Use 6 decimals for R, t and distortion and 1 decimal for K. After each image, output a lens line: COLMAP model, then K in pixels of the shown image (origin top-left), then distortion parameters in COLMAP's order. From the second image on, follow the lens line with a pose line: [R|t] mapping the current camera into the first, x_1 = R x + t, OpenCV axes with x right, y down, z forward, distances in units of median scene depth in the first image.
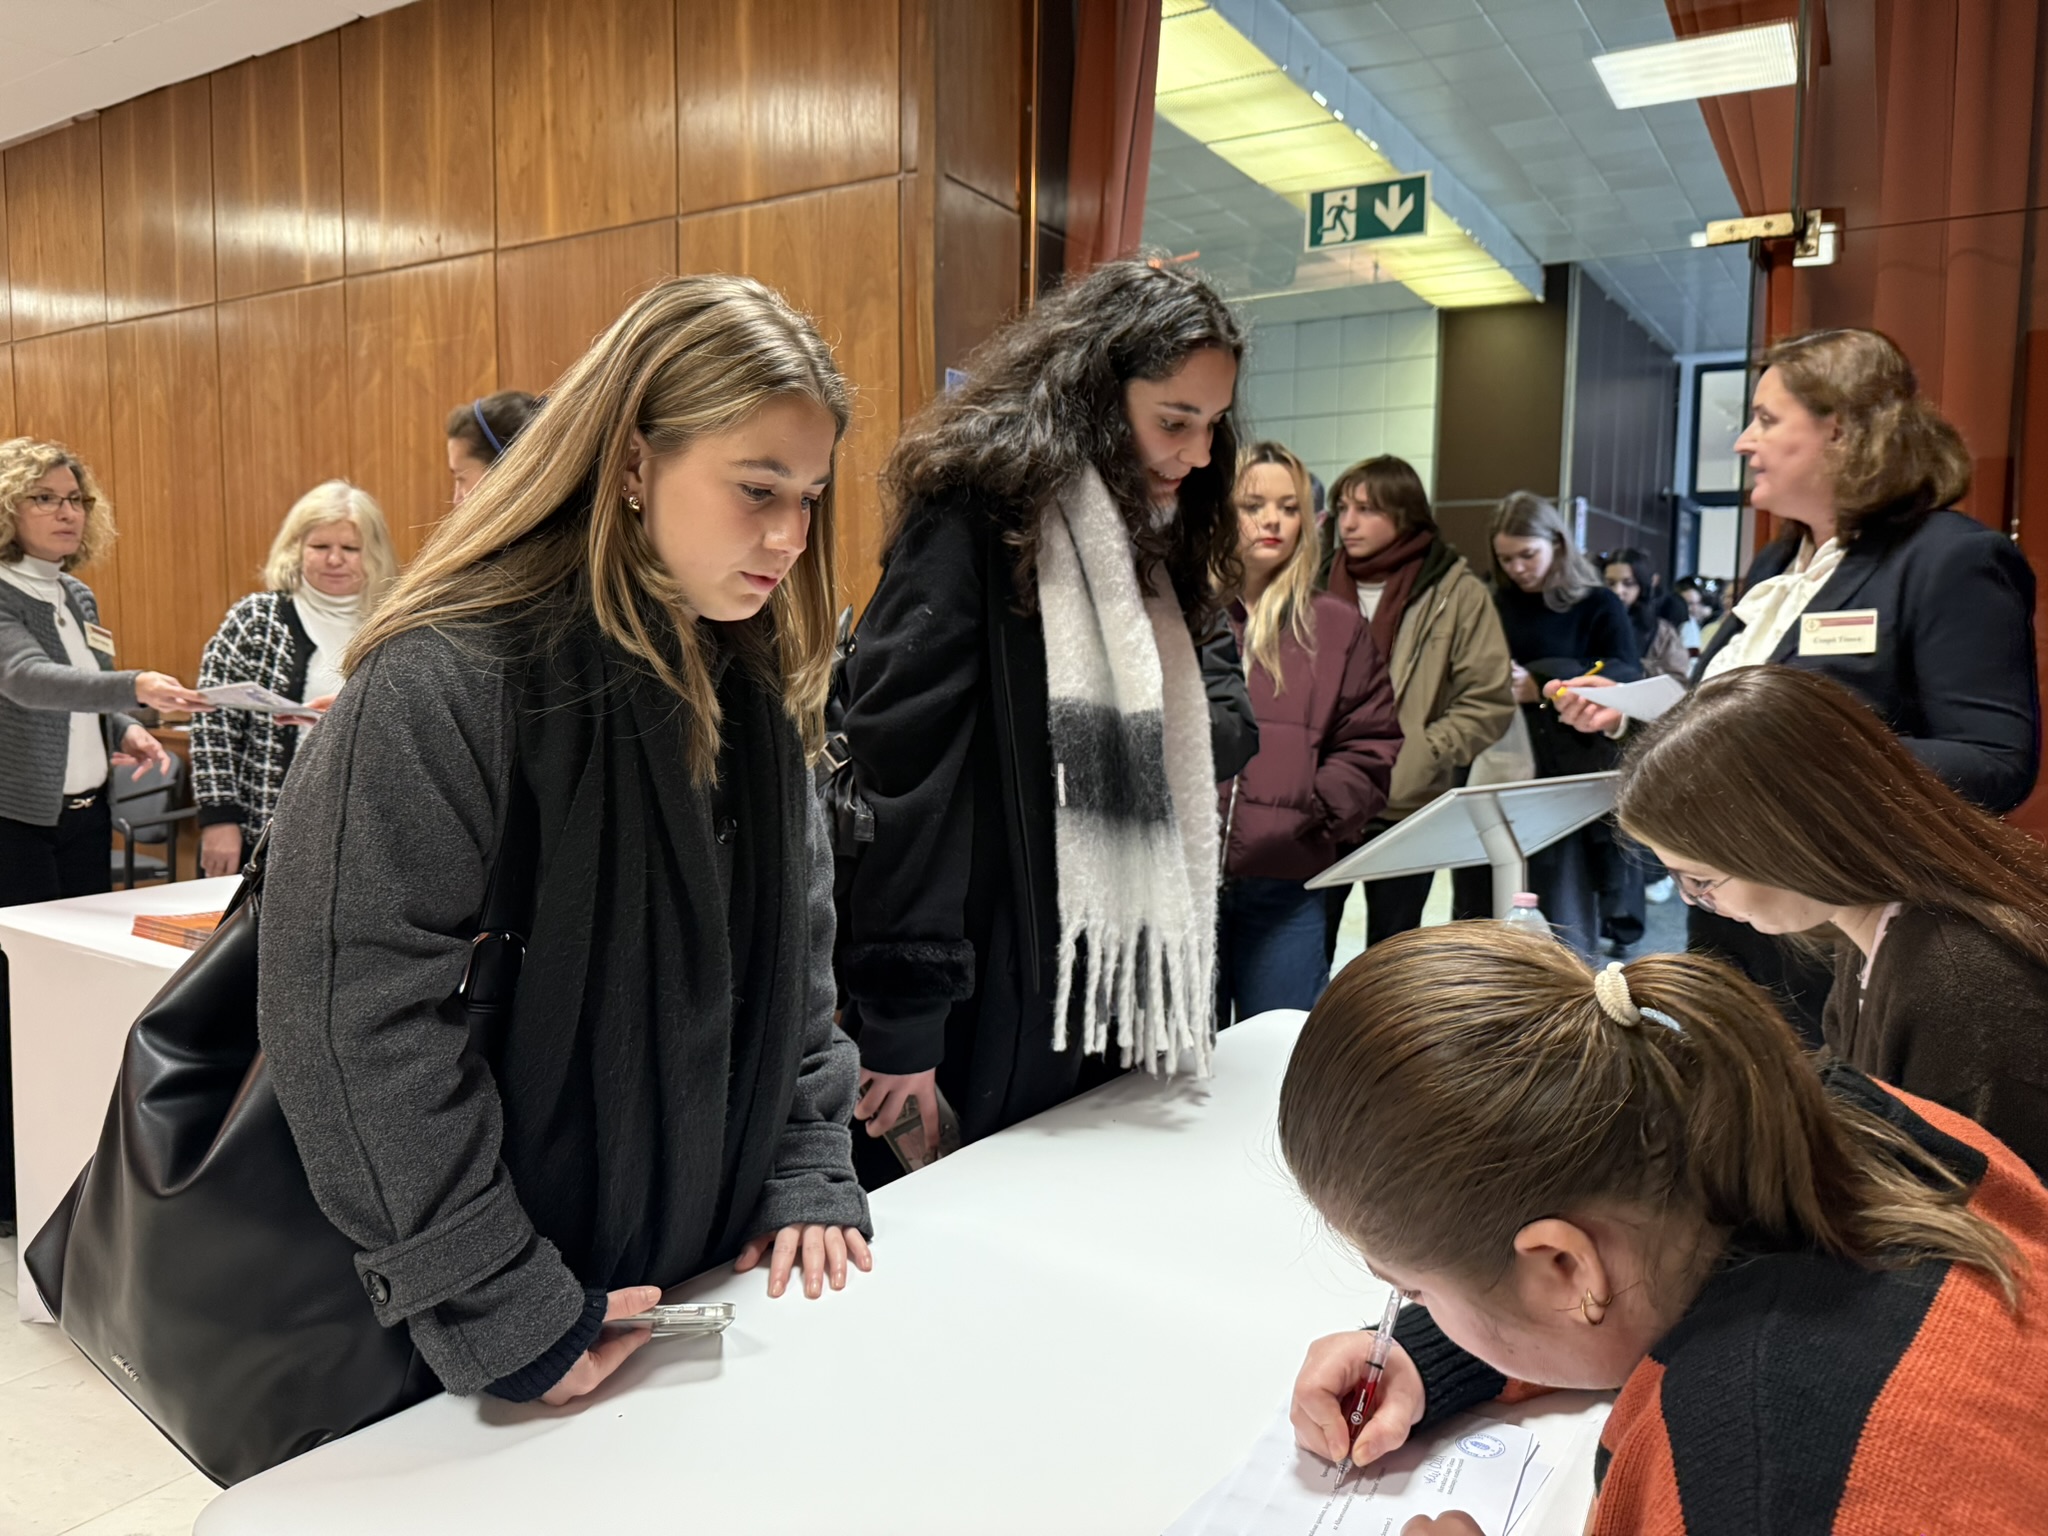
lens RADIAL K [[1412.0, 0, 1035.0], [0, 1412.0, 746.5], [0, 0, 1]] dist [0.022051, -0.034520]
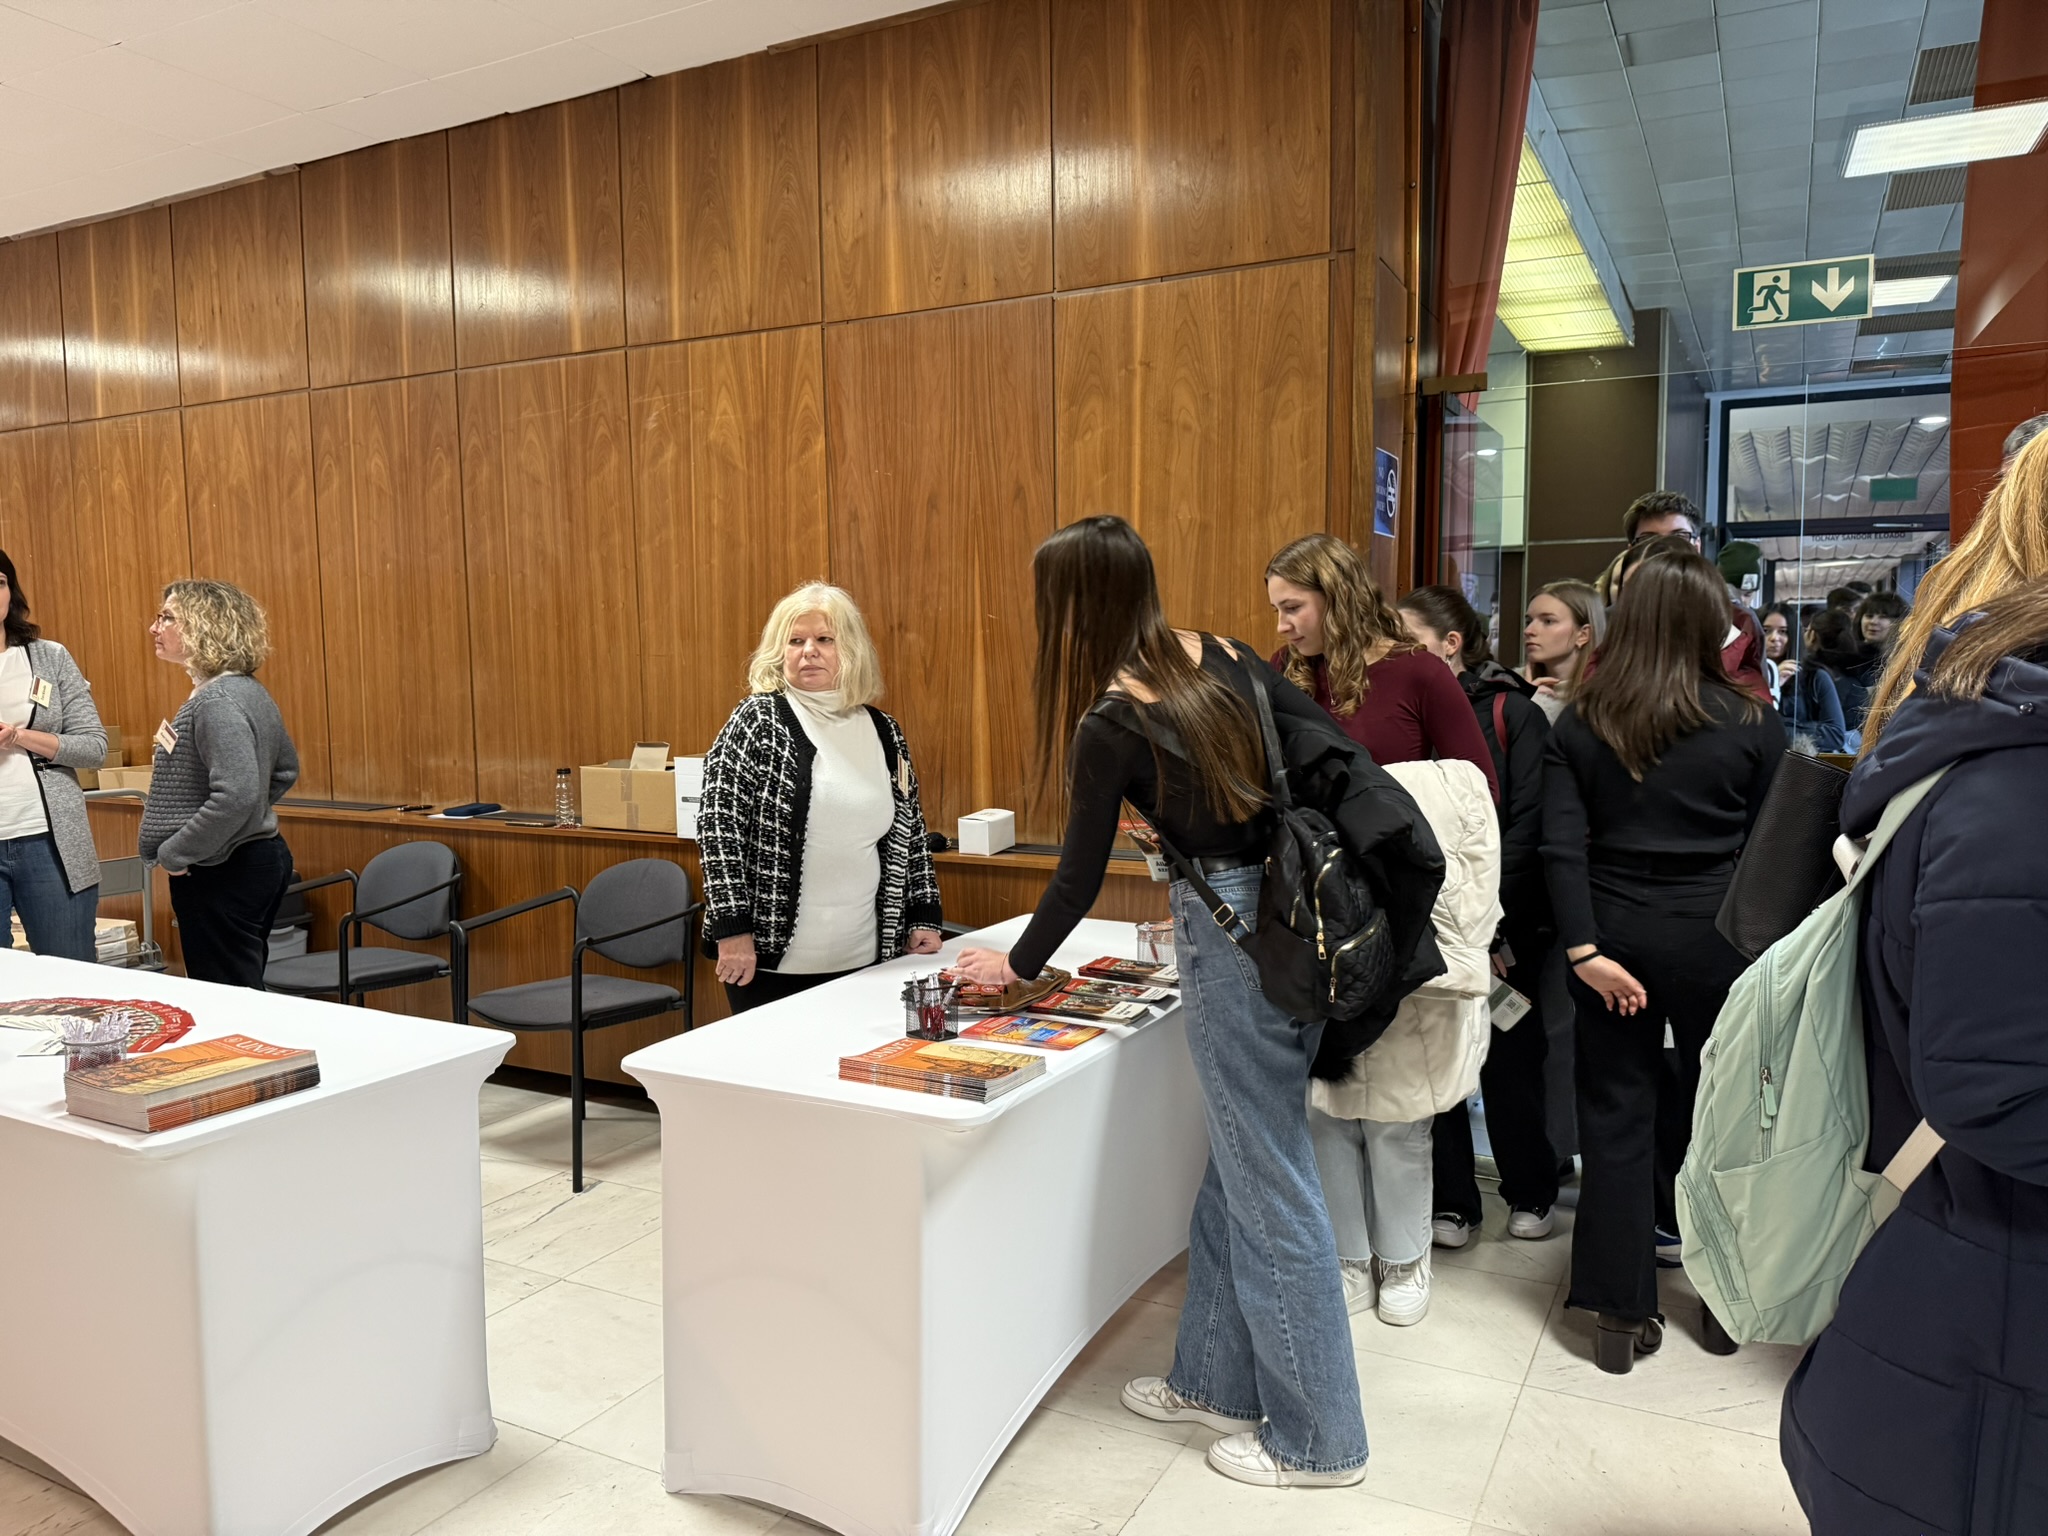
lens RADIAL K [[1412.0, 0, 1019.3], [0, 1412.0, 787.8], [0, 0, 1]] dist [0.022051, -0.034520]
pose [[0.996991, -0.027395, 0.072516, -0.344262], [0.026567, 0.999571, 0.012352, -0.040522], [-0.072824, -0.010388, 0.997291, 0.016056]]
